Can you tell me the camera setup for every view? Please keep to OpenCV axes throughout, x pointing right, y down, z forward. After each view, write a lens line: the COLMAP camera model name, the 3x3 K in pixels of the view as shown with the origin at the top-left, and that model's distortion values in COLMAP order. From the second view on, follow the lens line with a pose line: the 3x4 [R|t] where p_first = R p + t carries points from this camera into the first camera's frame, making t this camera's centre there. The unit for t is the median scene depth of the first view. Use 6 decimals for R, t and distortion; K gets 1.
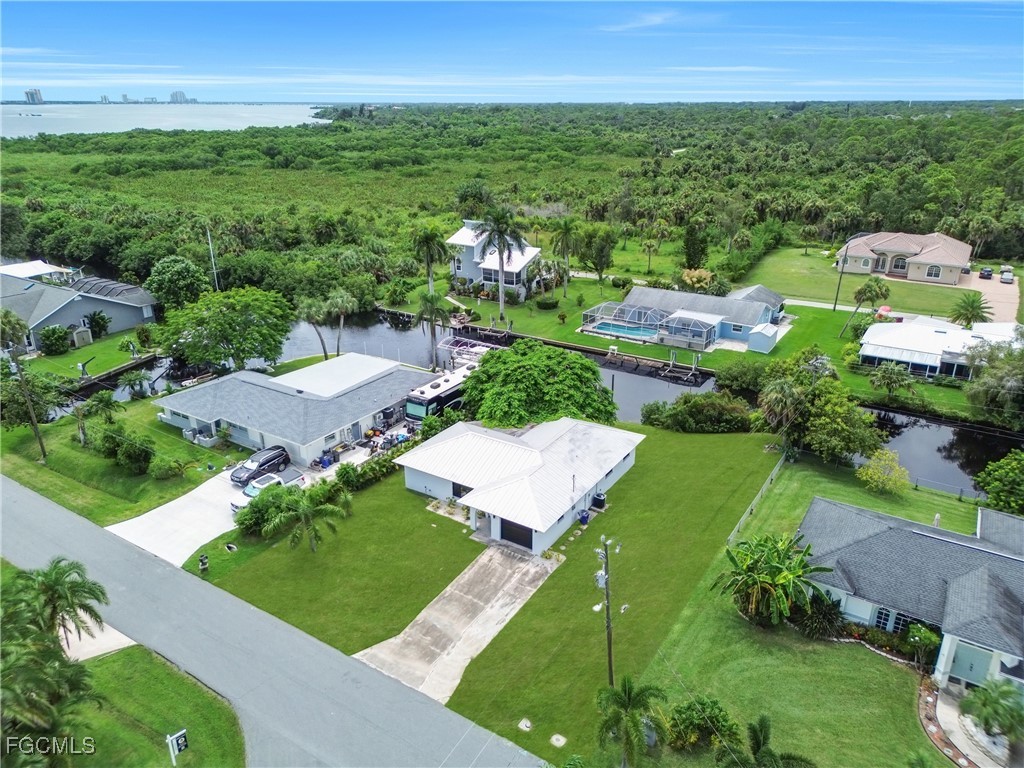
lens RADIAL K [[713.8, 0, 510.6], [0, 713.8, 385.2], [0, 0, 1]] dist [0.077458, -0.086612]
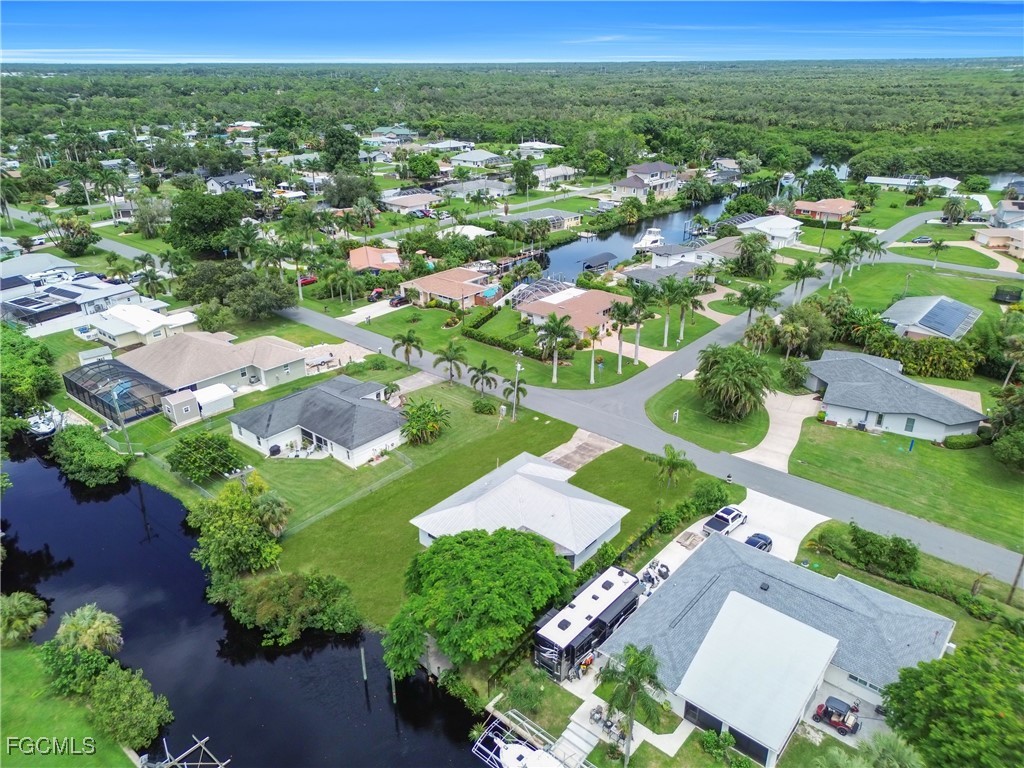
lens RADIAL K [[713.8, 0, 510.6], [0, 713.8, 385.2], [0, 0, 1]] dist [0.077458, -0.086612]
pose [[-0.990763, -0.053435, 0.124635, -0.064532], [0.052492, 0.696316, 0.715813, -0.582497], [-0.125035, 0.715743, -0.687079, 1.072768]]
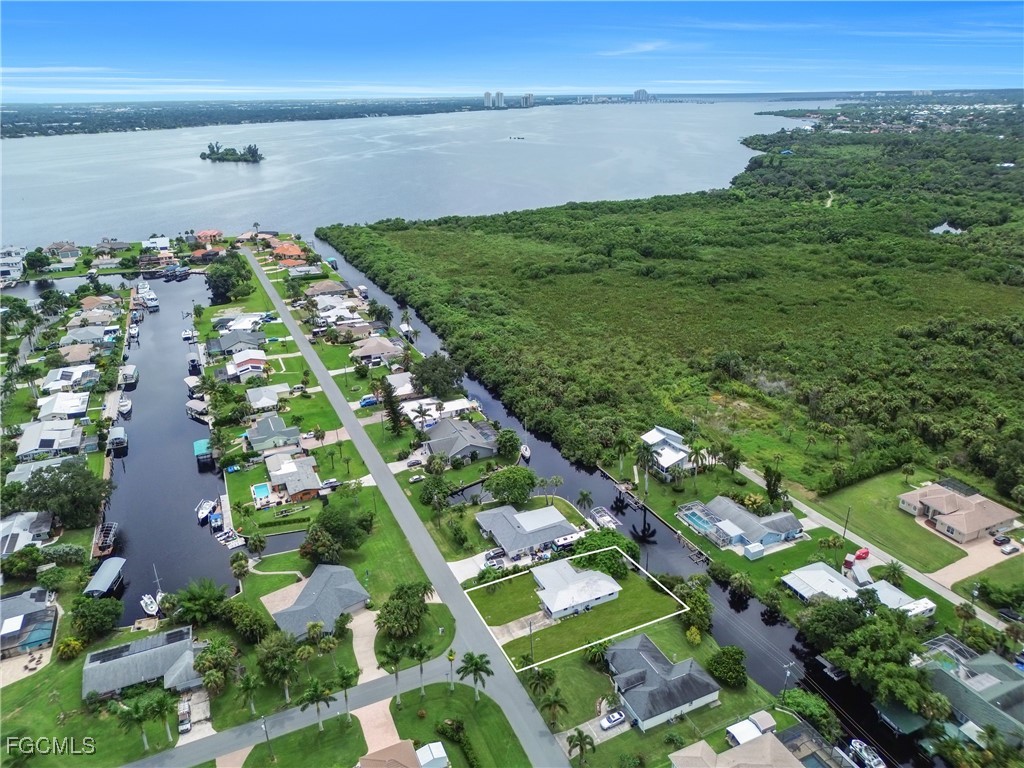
lens RADIAL K [[713.8, 0, 510.6], [0, 713.8, 385.2], [0, 0, 1]] dist [0.077458, -0.086612]
pose [[0.840876, 0.190076, -0.506753, 0.685515], [-0.182232, 0.981065, 0.065598, -0.498771], [0.509626, 0.037186, 0.859592, -0.974642]]
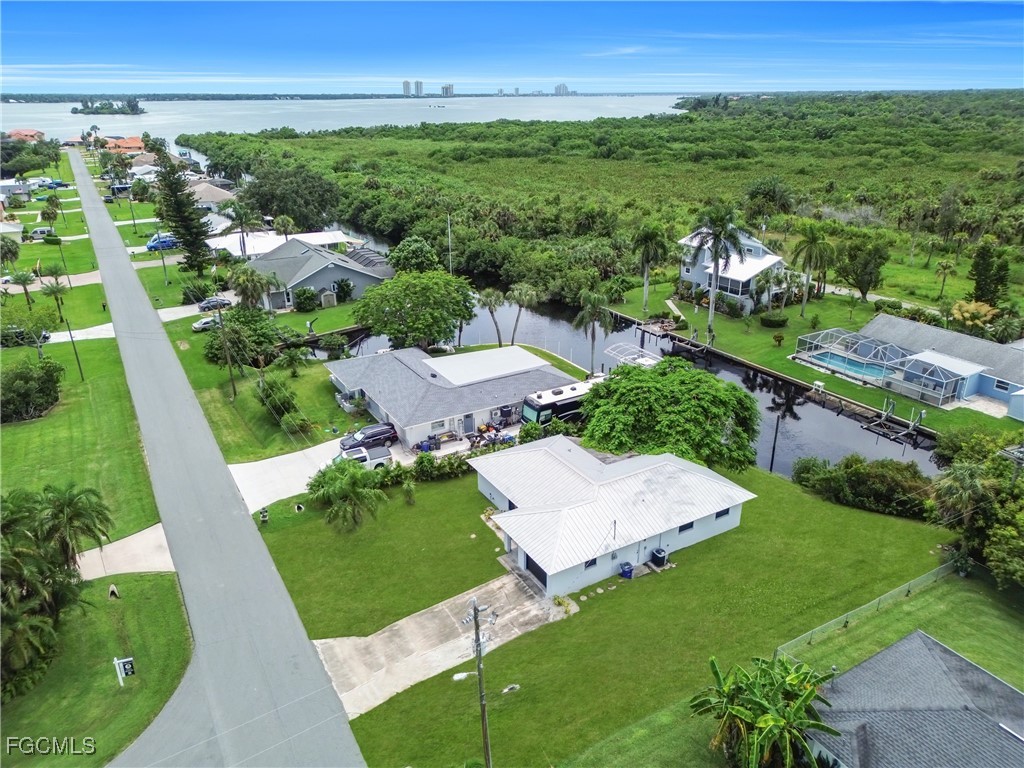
lens RADIAL K [[713.8, 0, 510.6], [0, 713.8, 385.2], [0, 0, 1]] dist [0.077458, -0.086612]
pose [[0.891656, 0.166126, -0.421131, 0.178091], [-0.161263, 0.985771, 0.047421, -0.032587], [0.423016, 0.025630, 0.905759, 0.084840]]
